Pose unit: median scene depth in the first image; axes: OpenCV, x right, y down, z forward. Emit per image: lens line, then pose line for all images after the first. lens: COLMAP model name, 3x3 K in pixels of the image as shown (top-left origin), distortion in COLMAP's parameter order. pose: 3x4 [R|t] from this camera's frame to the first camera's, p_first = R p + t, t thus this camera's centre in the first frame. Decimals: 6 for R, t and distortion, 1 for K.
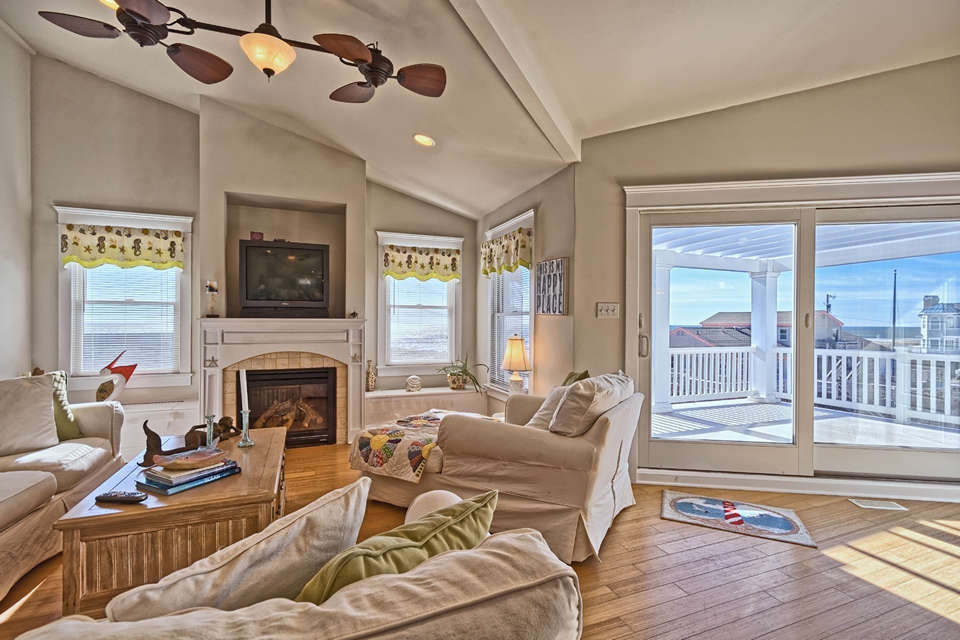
lens RADIAL K [[444.3, 0, 484.7], [0, 444.3, 326.4], [0, 0, 1]] dist [0.000140, -0.000099]
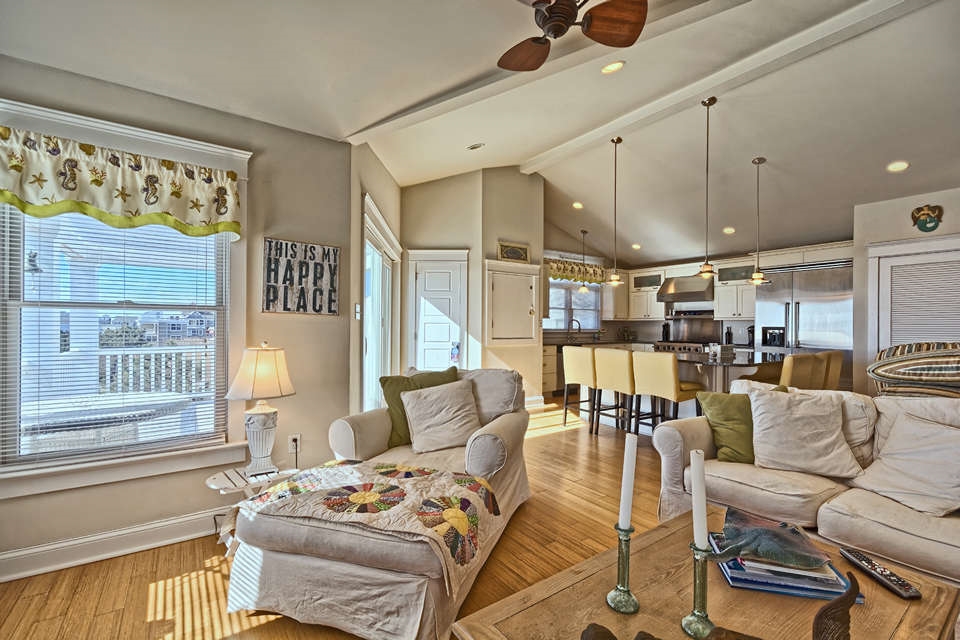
lens RADIAL K [[444.3, 0, 484.7], [0, 444.3, 326.4], [0, 0, 1]] dist [0.000140, -0.000099]
pose [[-0.252251, -0.007955, 0.967629, -0.680125], [-0.002227, 0.999968, 0.007640, -0.011139], [-0.967659, -0.000228, -0.252260, 0.899362]]
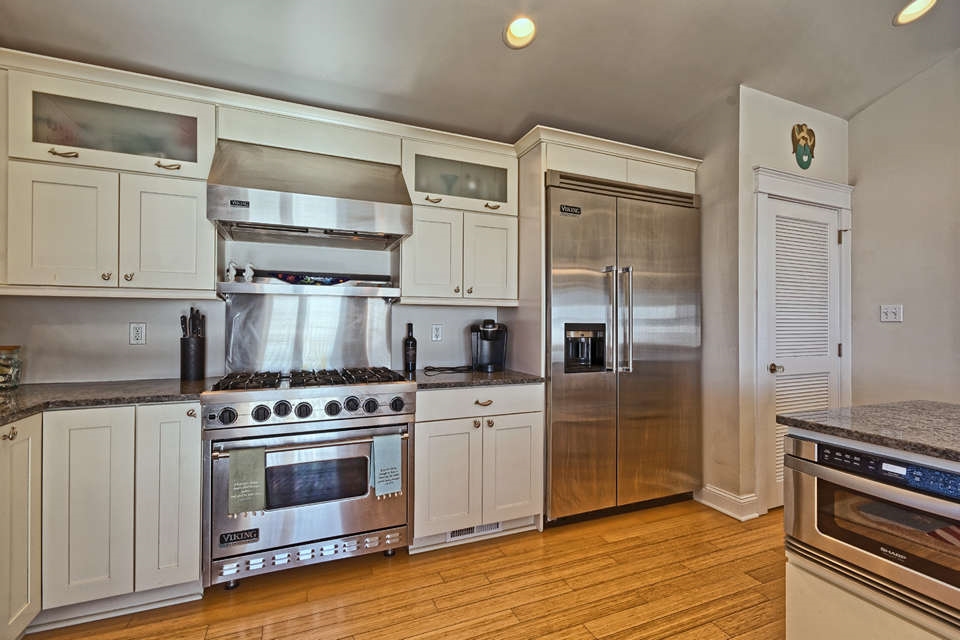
lens RADIAL K [[435.7, 0, 480.0], [0, 435.7, 320.0], [0, 0, 1]] dist [0.000011, 0.000013]
pose [[-0.999508, -0.011084, -0.029336, 0.918407], [-0.011022, 0.999937, -0.002286, -0.002819], [0.029360, -0.001961, -0.999567, 0.037872]]
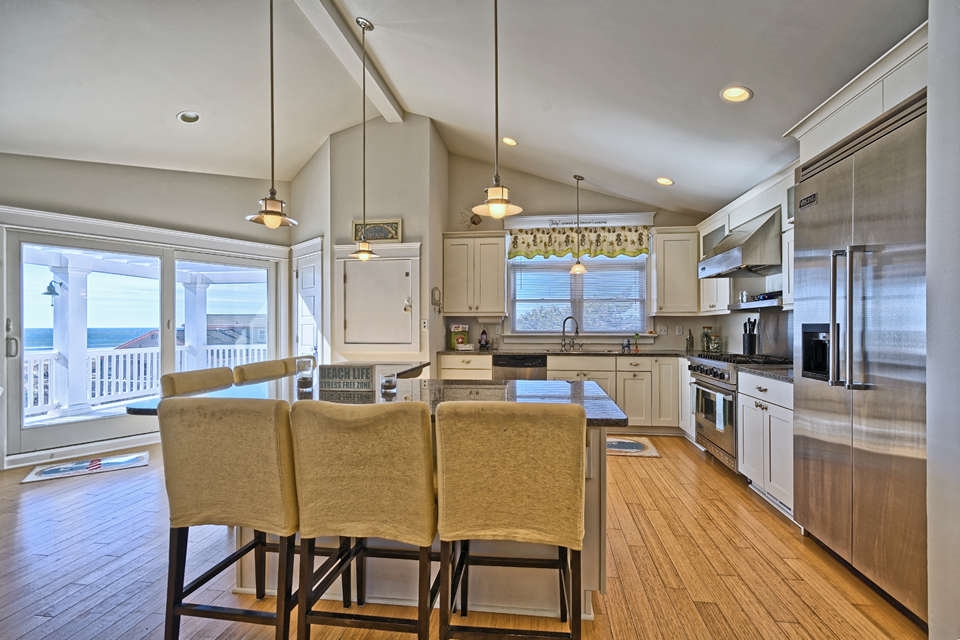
lens RADIAL K [[444.3, 0, 484.7], [0, 444.3, 326.4], [0, 0, 1]] dist [0.000140, -0.000099]
pose [[0.488994, -0.005739, 0.872268, -0.039518], [0.008246, 0.999964, 0.001957, -0.001857], [-0.872248, 0.006235, 0.489023, -0.550866]]
